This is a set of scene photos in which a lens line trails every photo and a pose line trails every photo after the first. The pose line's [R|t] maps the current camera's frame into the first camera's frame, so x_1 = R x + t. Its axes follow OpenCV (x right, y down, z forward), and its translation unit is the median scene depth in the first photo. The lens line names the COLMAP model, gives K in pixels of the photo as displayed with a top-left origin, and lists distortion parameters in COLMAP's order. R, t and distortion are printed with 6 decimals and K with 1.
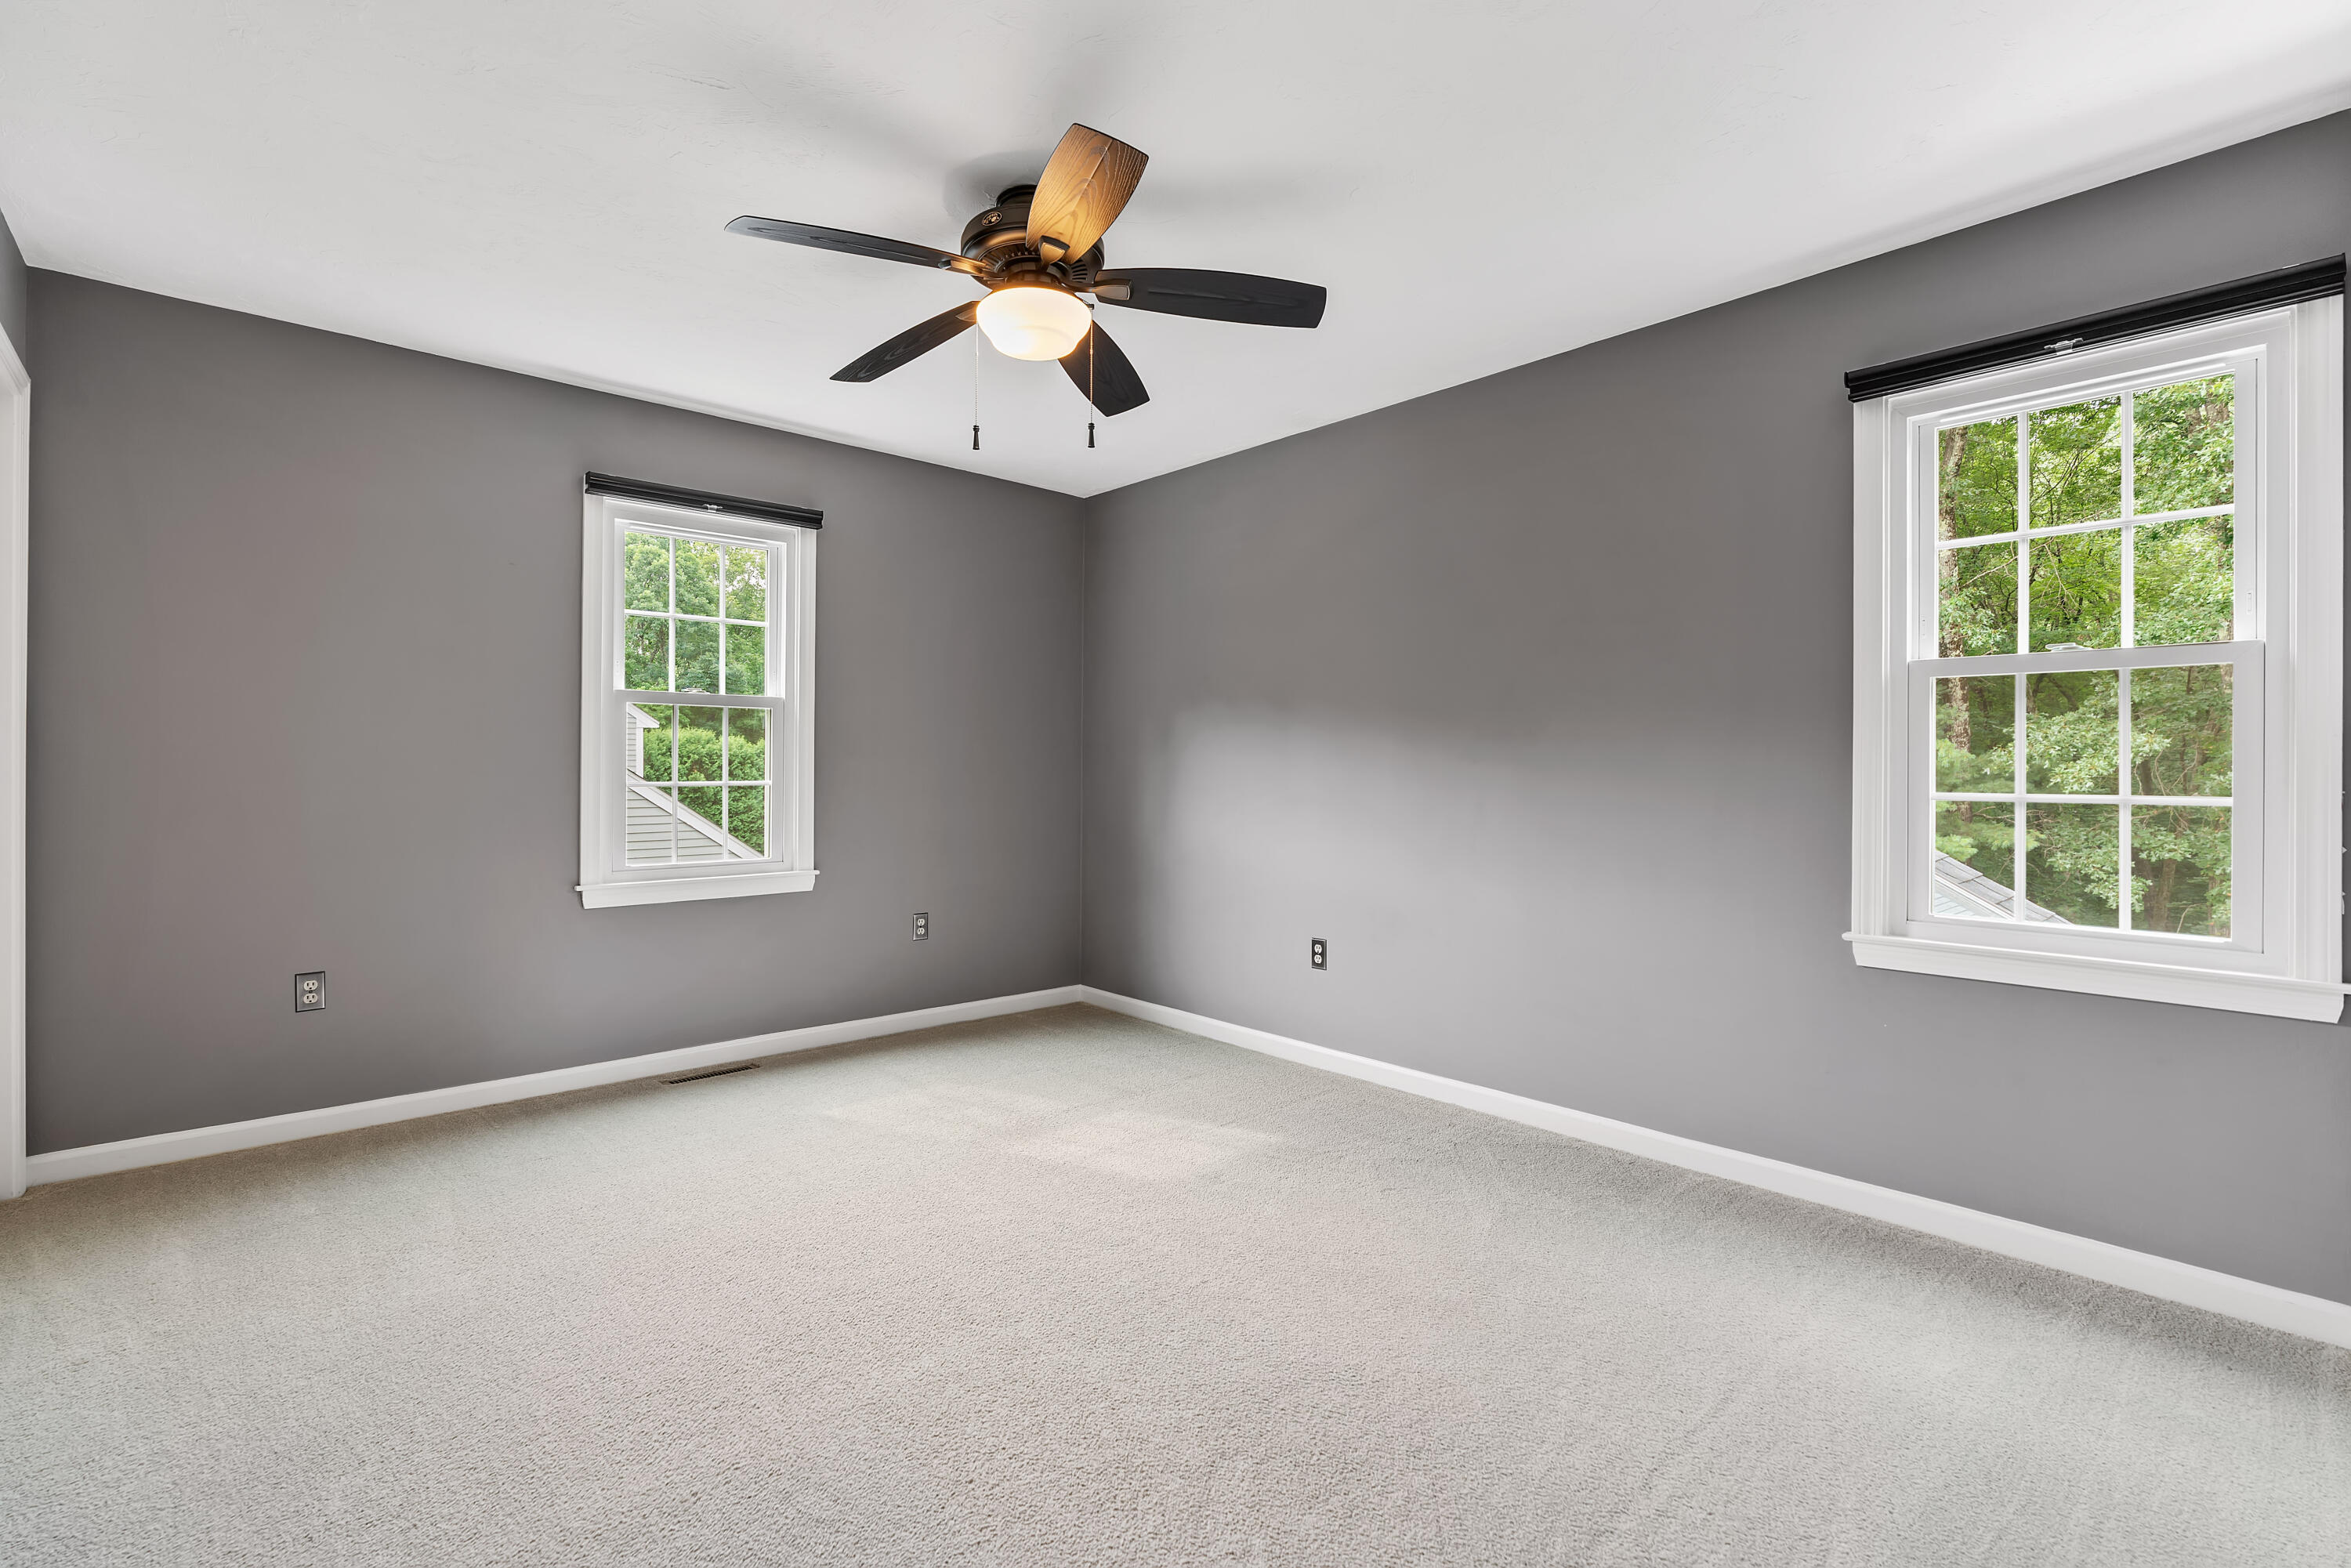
lens RADIAL K [[1054.6, 0, 1168.0], [0, 1054.6, 774.3], [0, 0, 1]] dist [-0.016859, 0.009327]
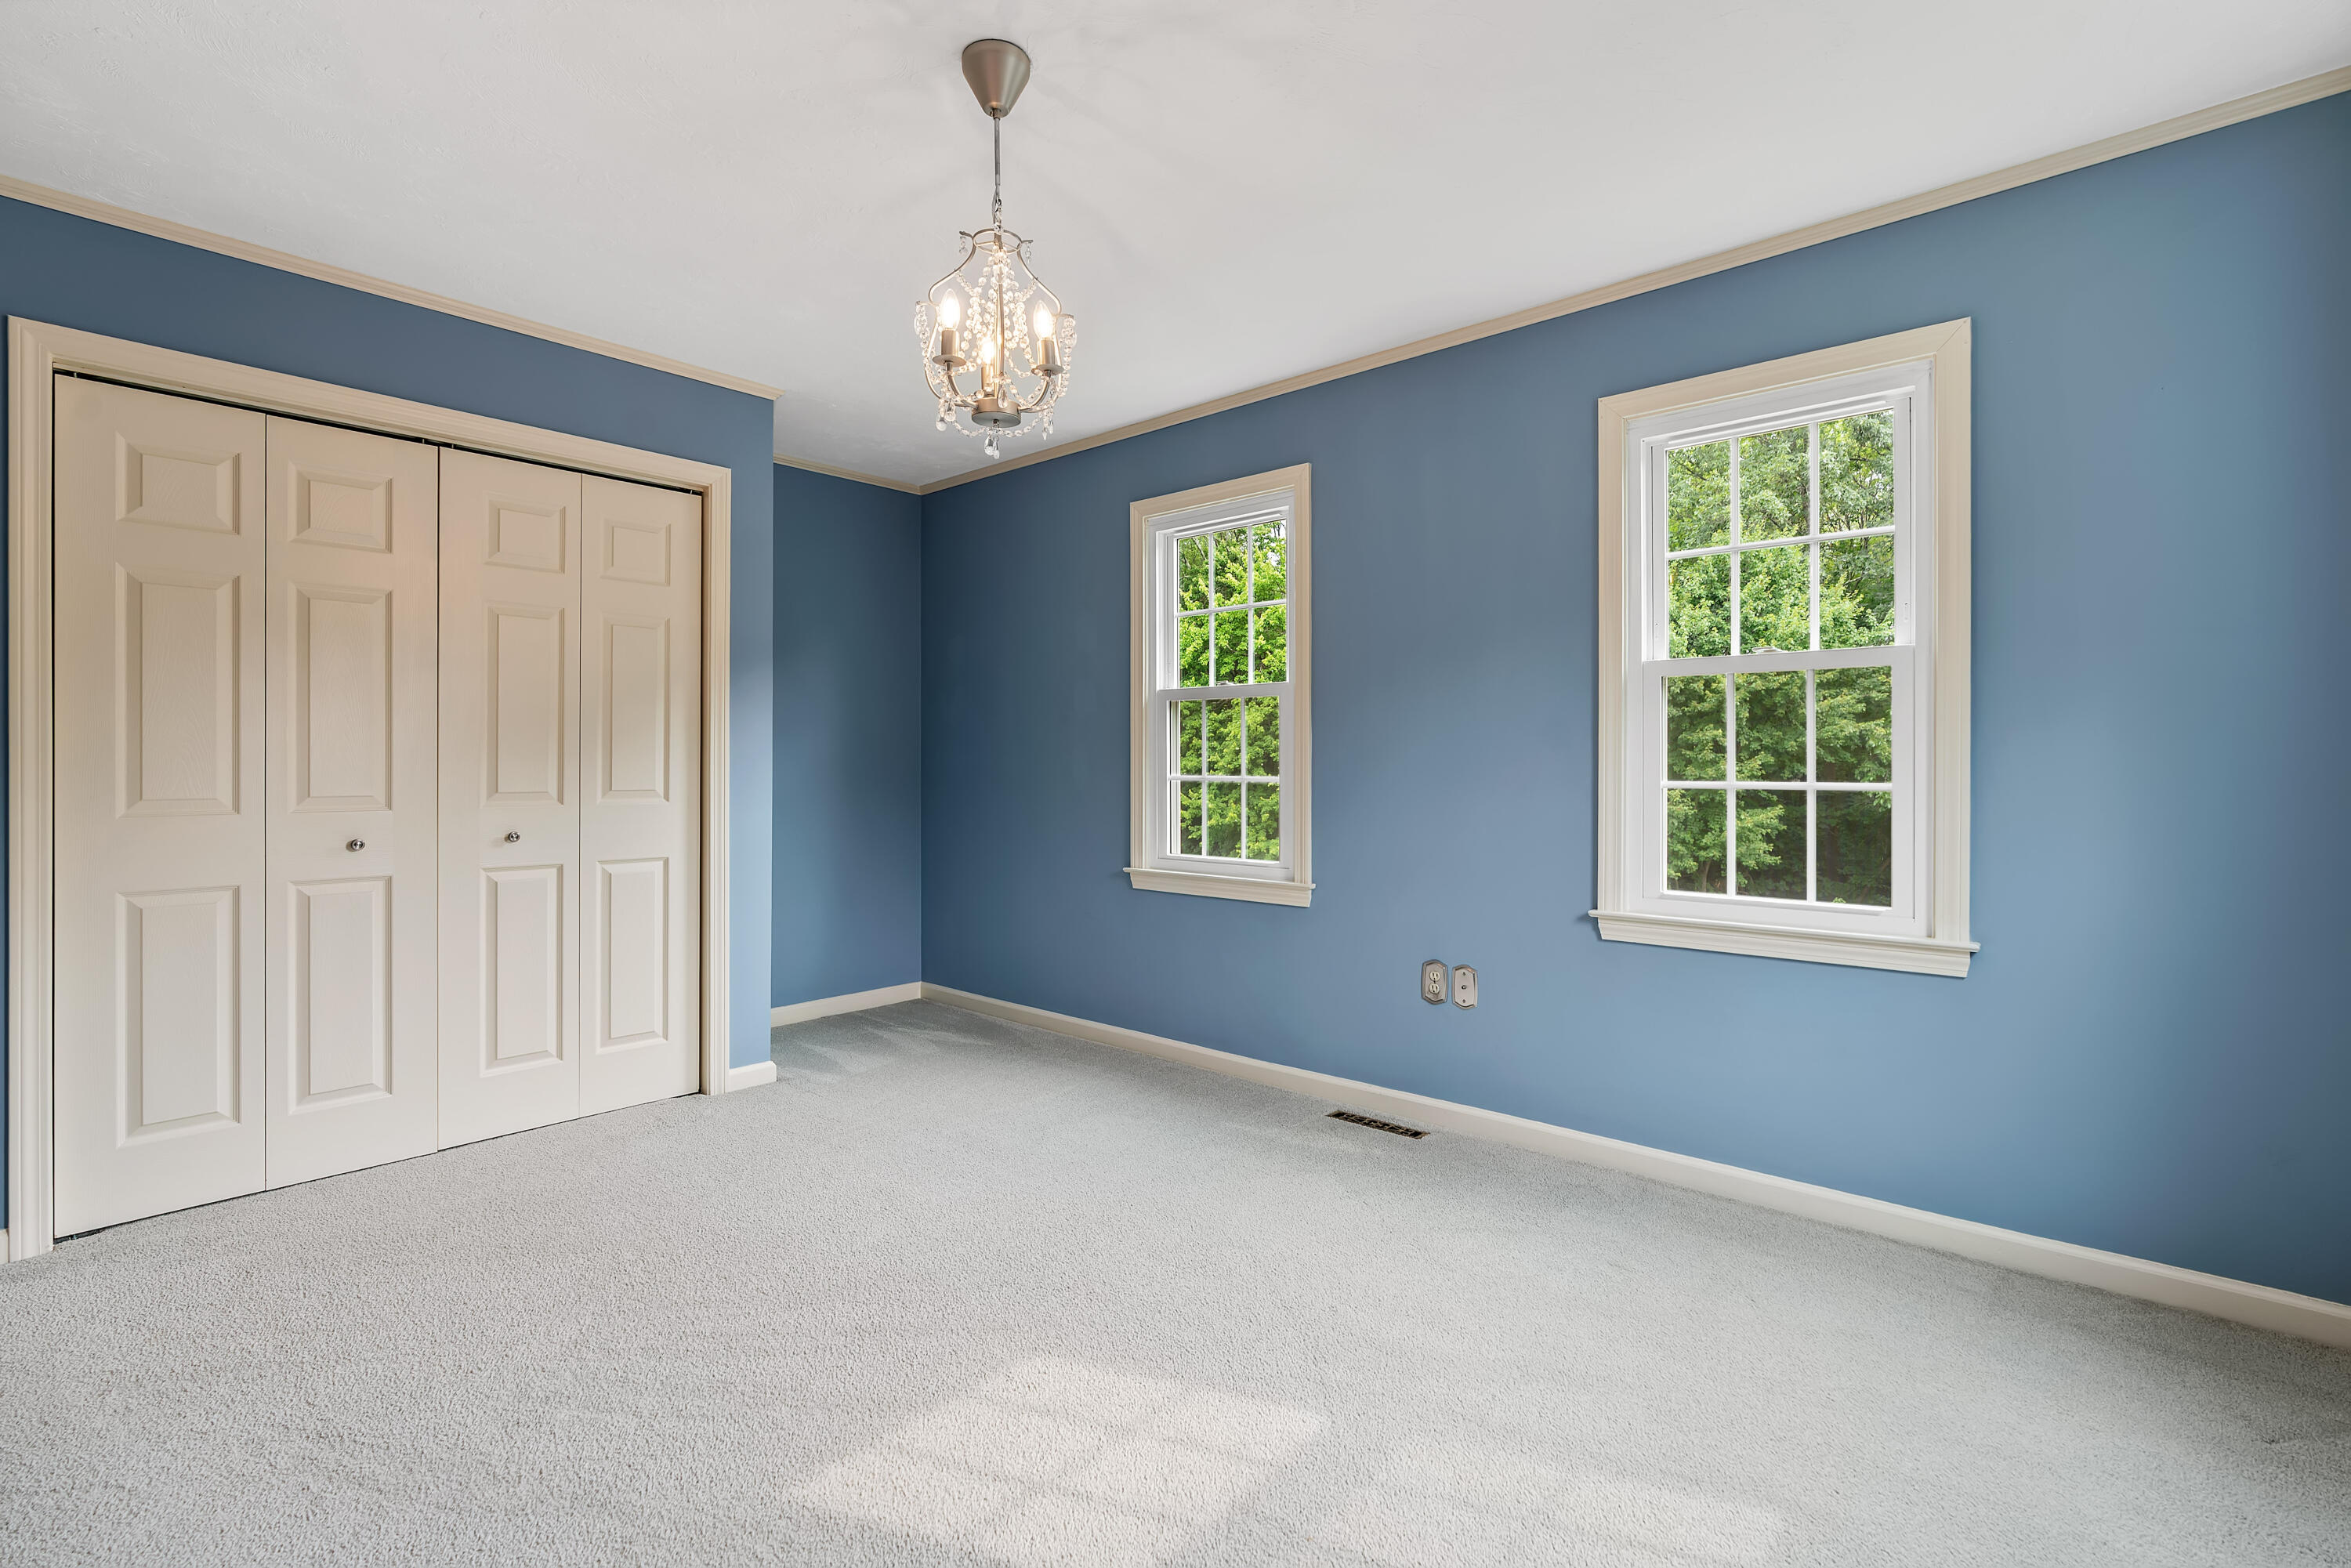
lens RADIAL K [[1074.4, 0, 1119.6], [0, 1074.4, 772.8], [0, 0, 1]] dist [0.000244, 0.000088]
pose [[0.997027, -0.007963, 0.076637, 0.086603], [0.007778, 0.999966, 0.002715, 0.001292], [-0.076656, -0.002111, 0.997055, -0.094517]]
